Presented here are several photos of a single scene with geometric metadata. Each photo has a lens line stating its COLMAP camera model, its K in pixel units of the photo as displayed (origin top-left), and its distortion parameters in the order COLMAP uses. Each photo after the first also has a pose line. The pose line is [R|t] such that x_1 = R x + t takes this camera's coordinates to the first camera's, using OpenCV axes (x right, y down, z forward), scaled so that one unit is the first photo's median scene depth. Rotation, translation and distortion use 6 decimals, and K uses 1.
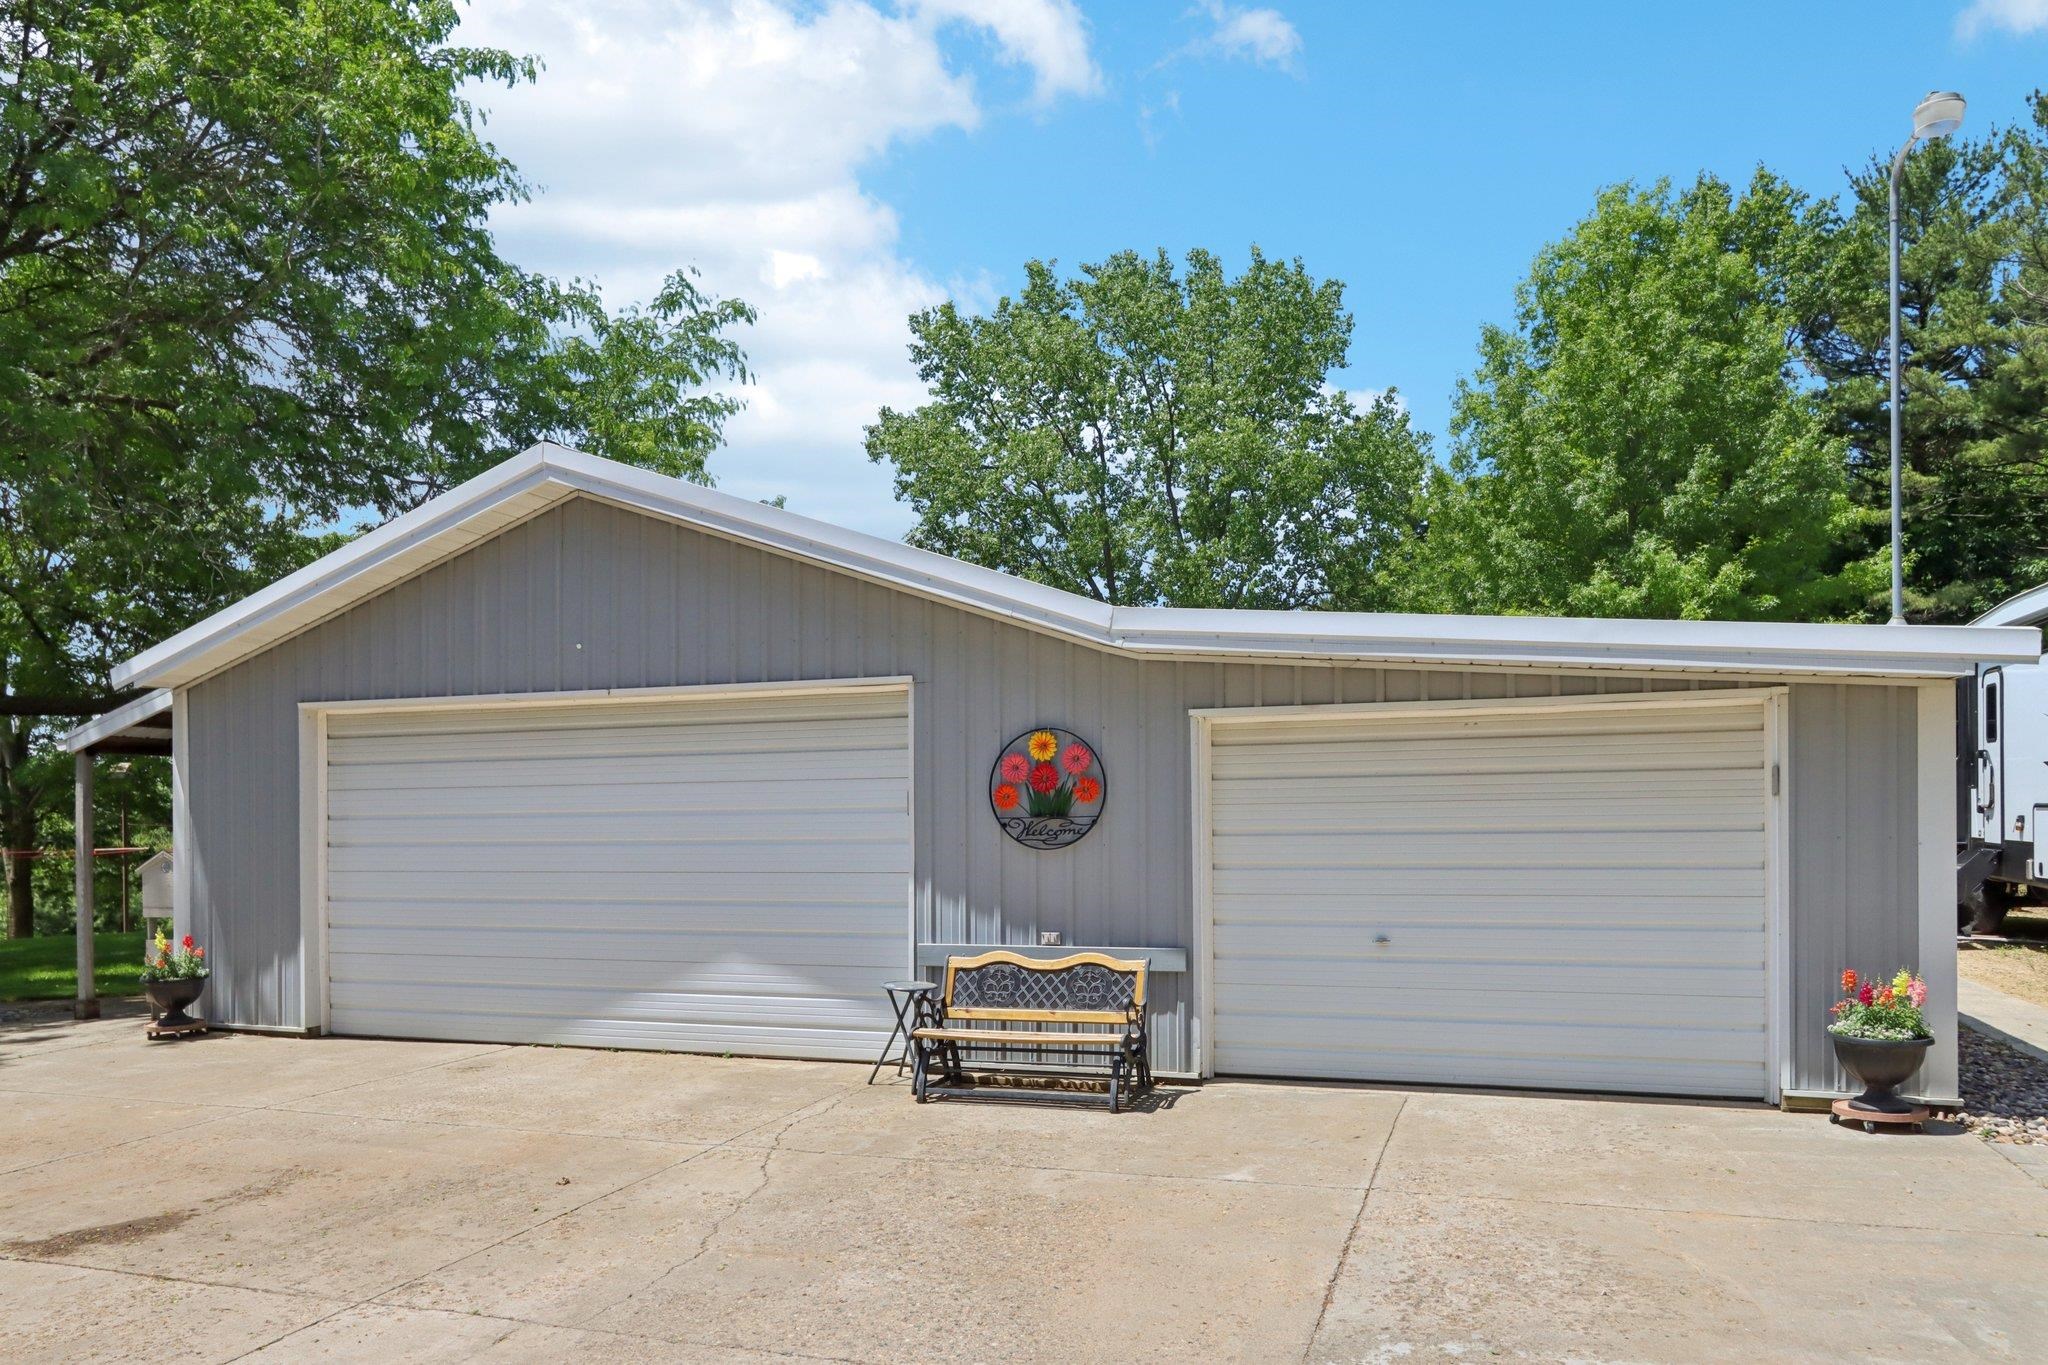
lens RADIAL K [[1499.8, 0, 1024.0], [0, 1499.8, 683.1], [0, 0, 1]] dist [-0.003916, -0.004342]
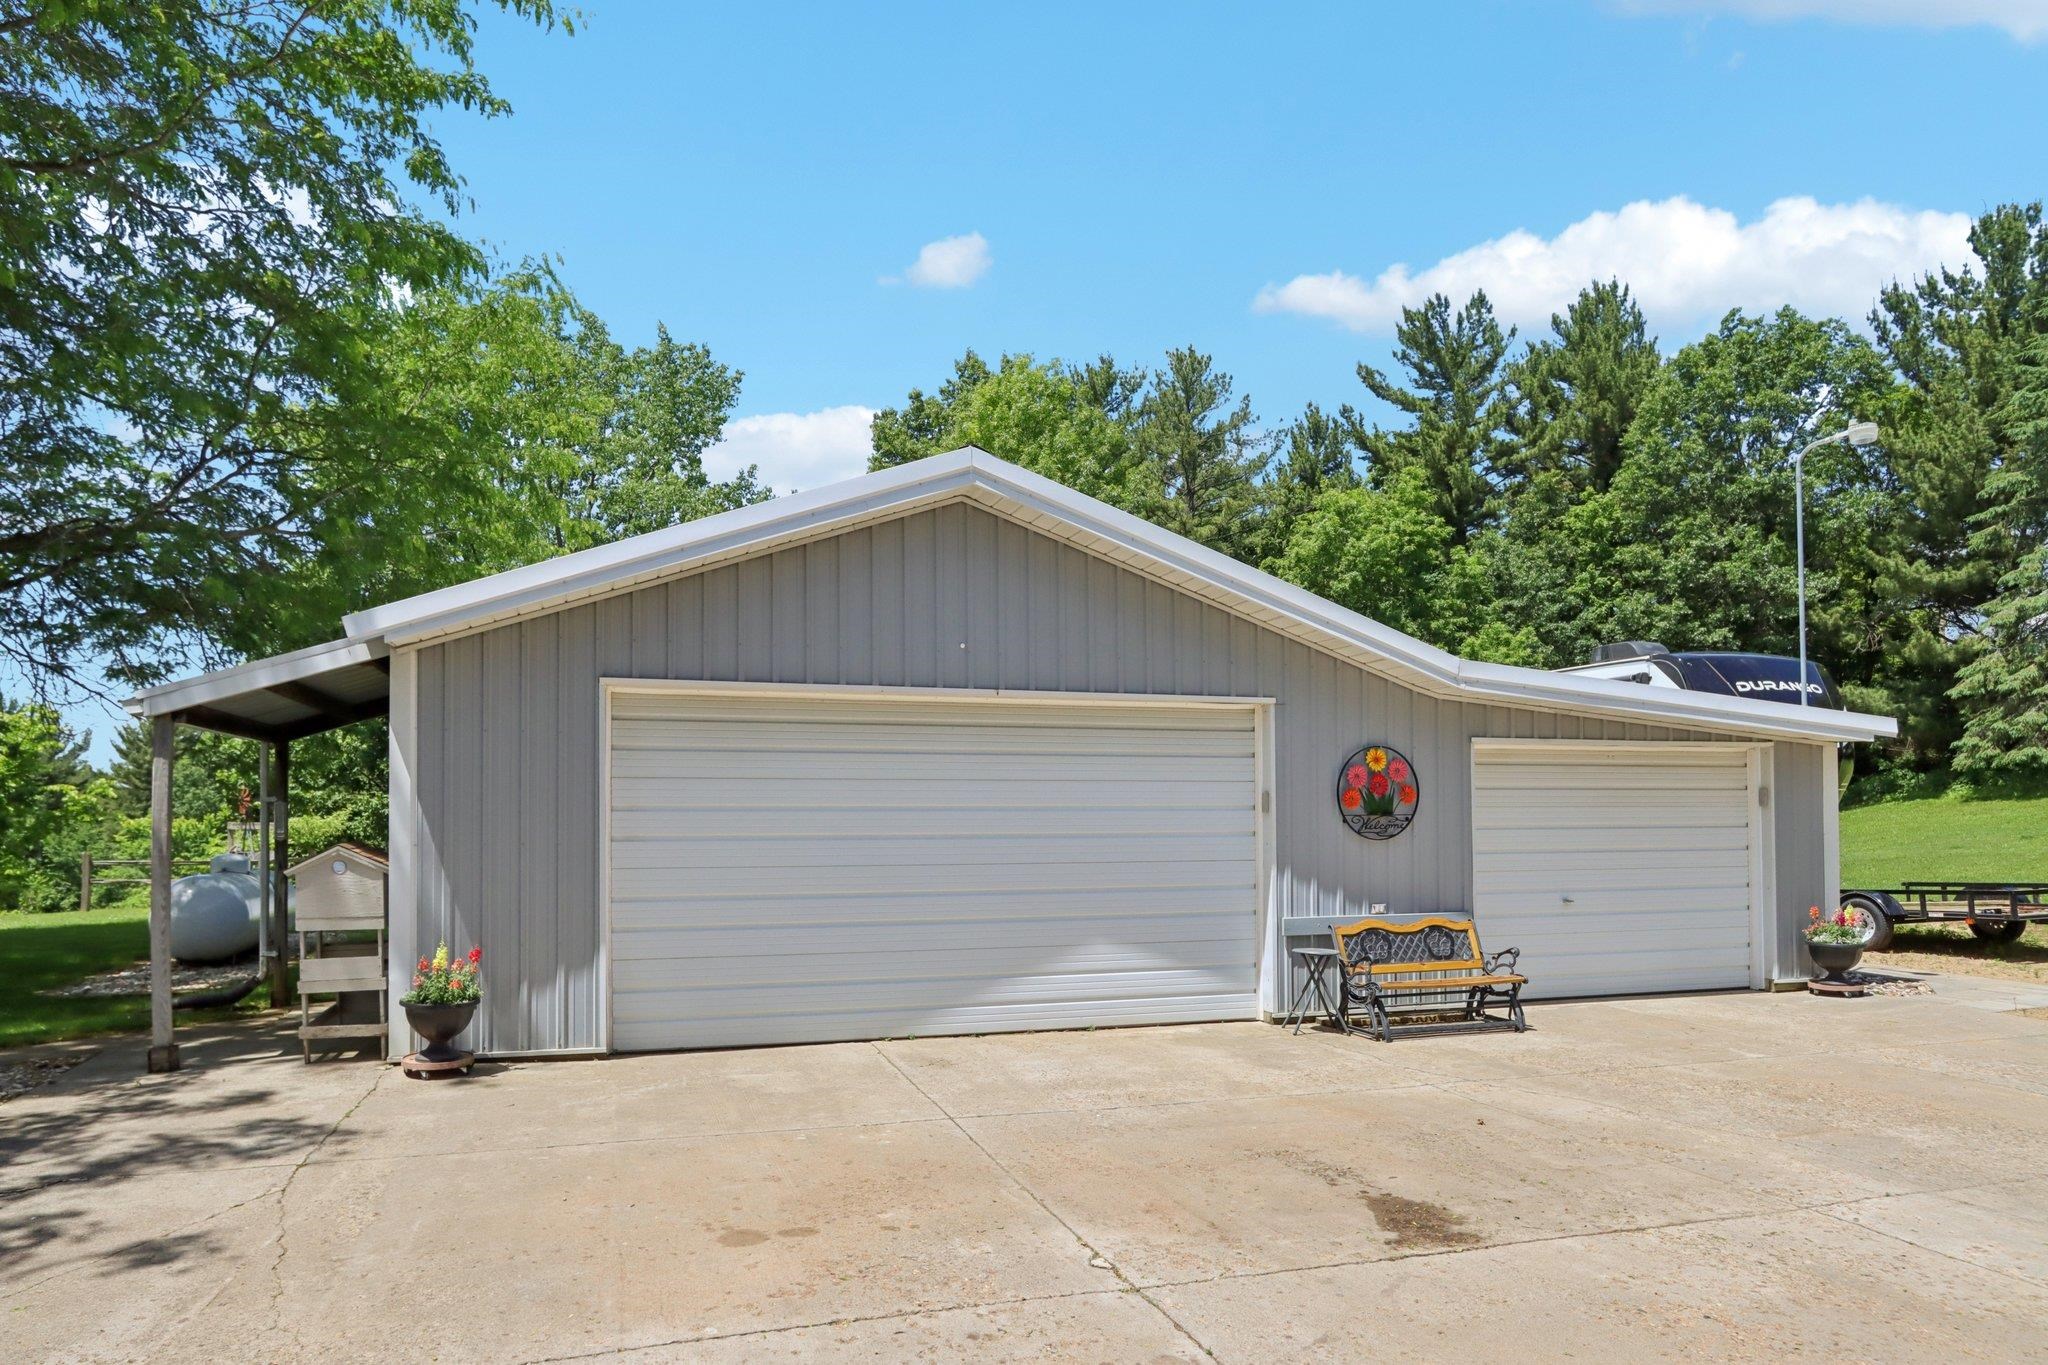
lens RADIAL K [[1250.7, 0, 1024.2], [0, 1250.7, 681.2], [0, 0, 1]] dist [-0.008849, 0.001922]
pose [[0.800346, 0.073632, 0.594999, -0.878508], [-0.059254, 0.997285, -0.043712, 0.039323], [-0.596603, -0.000271, 0.802537, 0.316102]]
